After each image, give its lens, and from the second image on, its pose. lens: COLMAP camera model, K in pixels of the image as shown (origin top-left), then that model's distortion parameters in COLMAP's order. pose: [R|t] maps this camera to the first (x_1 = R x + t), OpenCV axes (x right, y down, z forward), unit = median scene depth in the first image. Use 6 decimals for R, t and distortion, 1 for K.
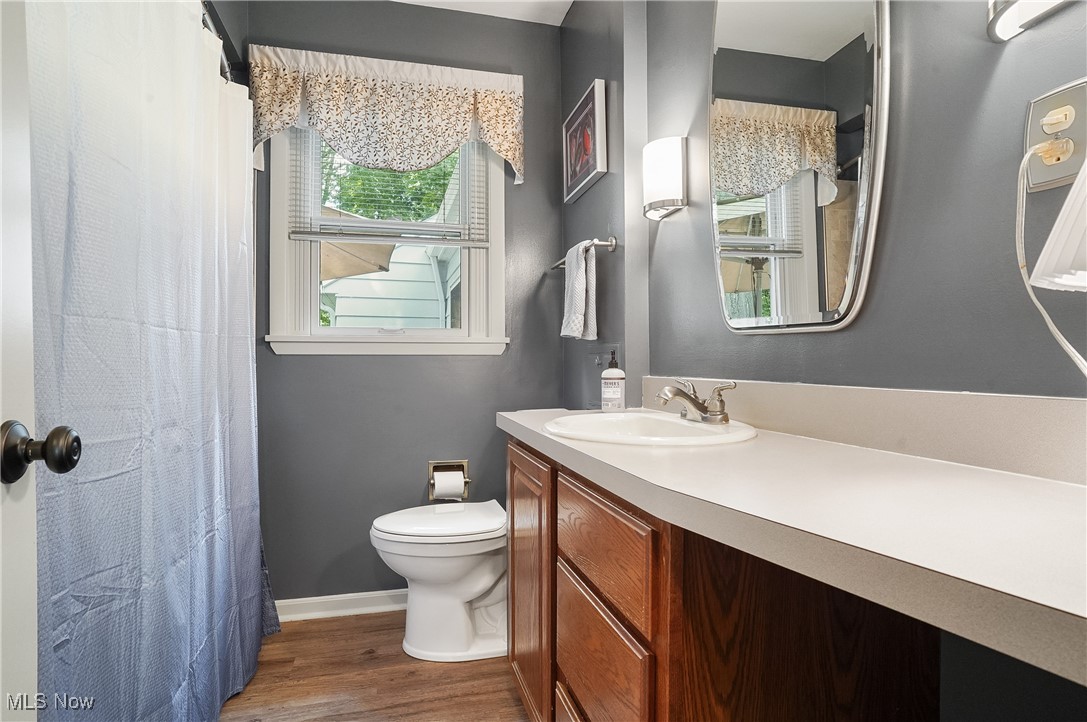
lens RADIAL K [[571.5, 0, 542.0], [0, 571.5, 370.9], [0, 0, 1]] dist [-0.072259, 0.037833]
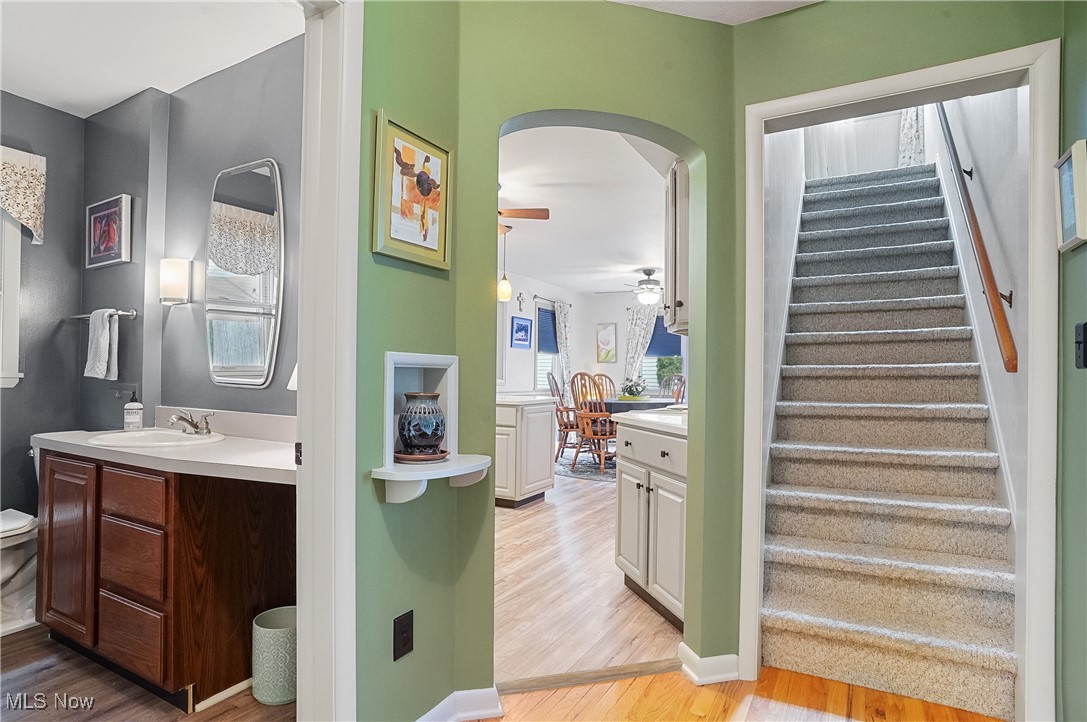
lens RADIAL K [[571.5, 0, 542.0], [0, 571.5, 370.9], [0, 0, 1]] dist [-0.072259, 0.037833]
pose [[0.700318, 0.020809, 0.713528, -0.149282], [-0.004741, 0.999689, -0.024501, -0.049740], [-0.713815, 0.013776, 0.700199, -0.707551]]
